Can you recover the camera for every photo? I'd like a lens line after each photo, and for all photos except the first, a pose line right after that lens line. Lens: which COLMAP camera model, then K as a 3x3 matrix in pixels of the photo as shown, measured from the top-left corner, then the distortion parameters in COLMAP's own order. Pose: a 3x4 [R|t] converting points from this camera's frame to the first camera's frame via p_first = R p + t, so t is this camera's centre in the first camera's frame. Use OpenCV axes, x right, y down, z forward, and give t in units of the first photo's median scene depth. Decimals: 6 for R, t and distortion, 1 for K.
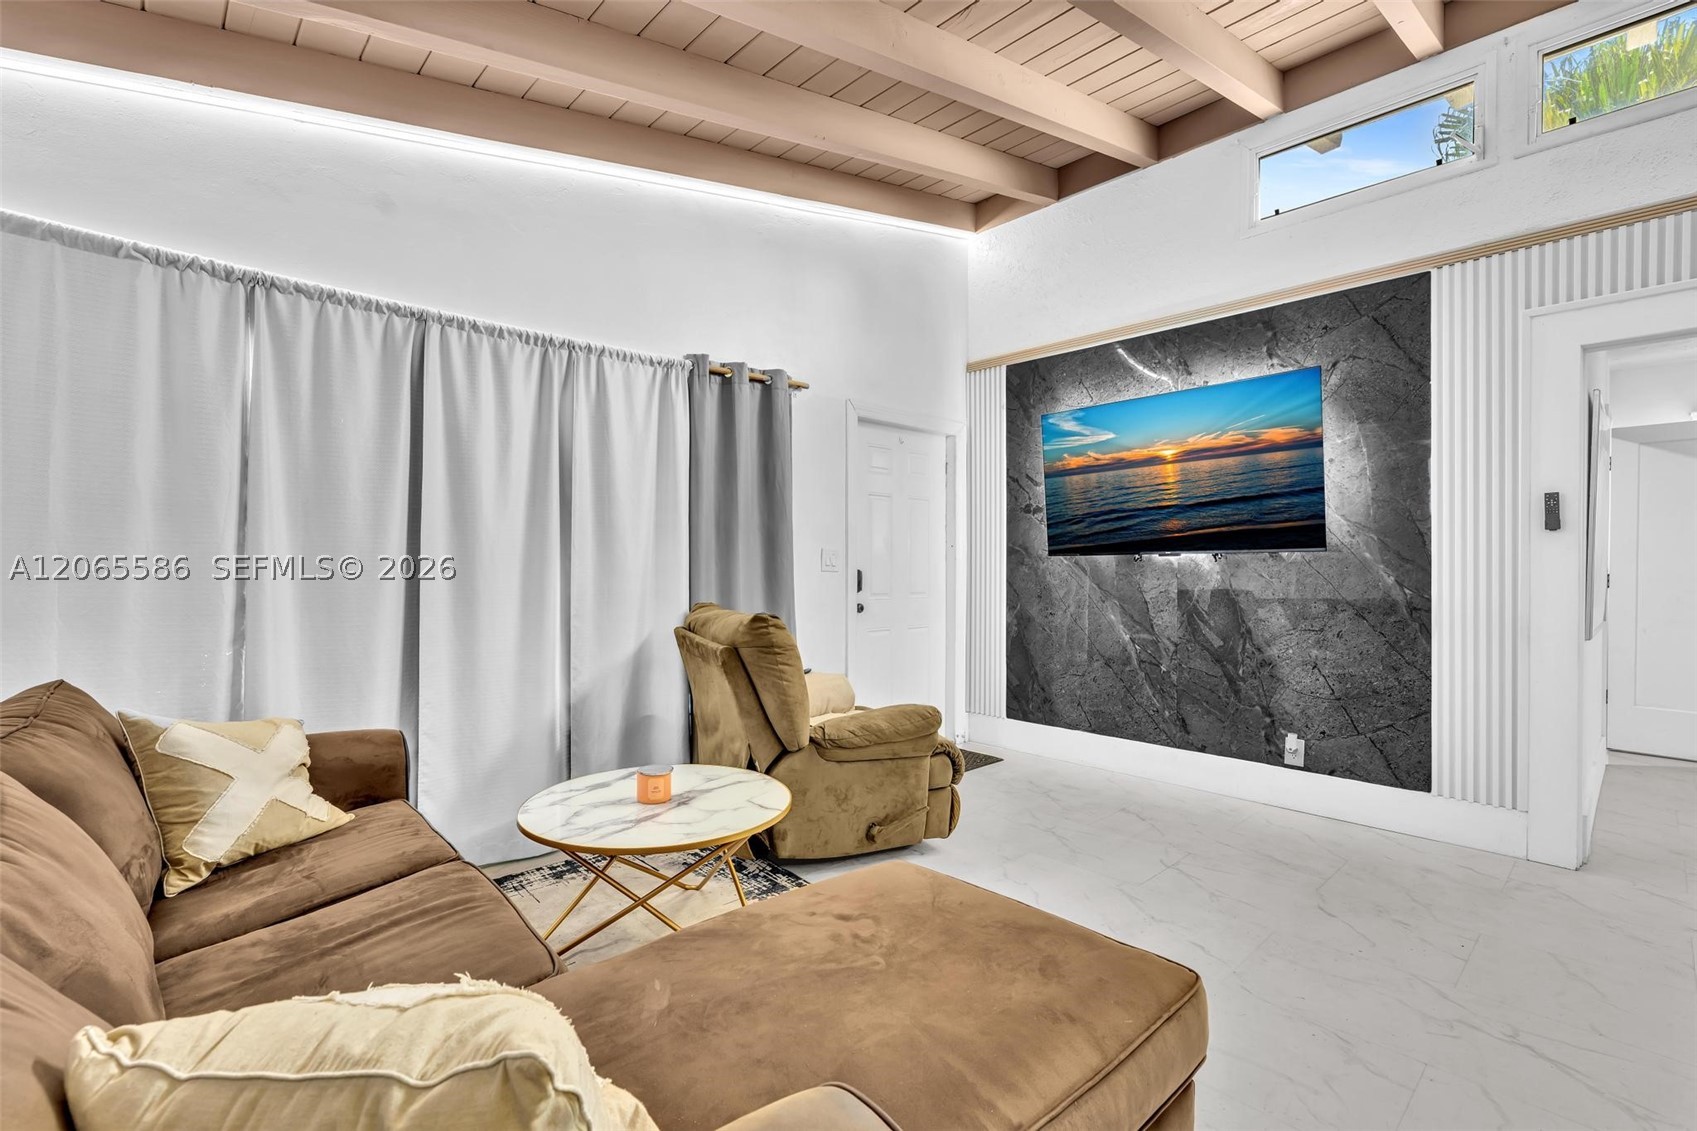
lens RADIAL K [[755.7, 0, 845.4], [0, 755.7, 568.3], [0, 0, 1]] dist [-0.005137, 0.000726]
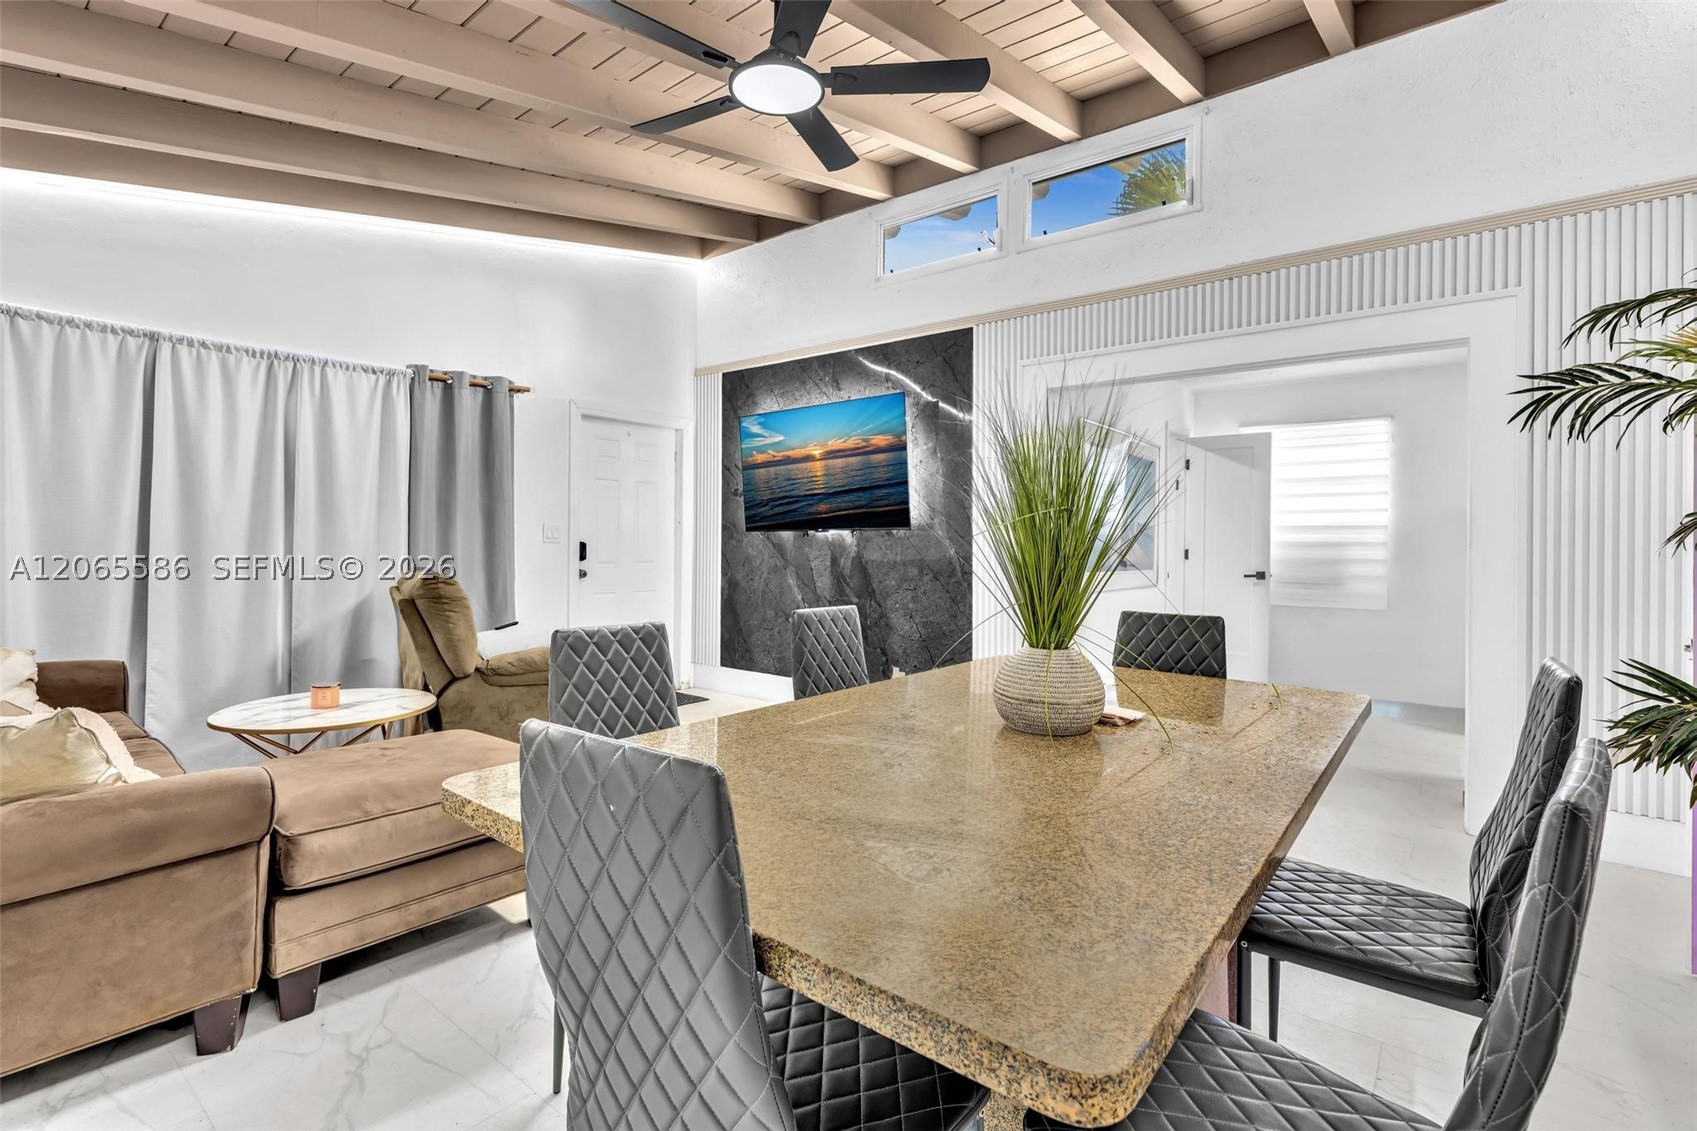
lens RADIAL K [[778.3, 0, 848.7], [0, 778.3, 541.6], [0, 0, 1]] dist [-0.016121, 0.004043]
pose [[0.989880, 0.006348, 0.141767, 0.305619], [-0.005904, 0.999976, -0.003554, 0.004015], [-0.141787, 0.002681, 0.989894, -0.326835]]
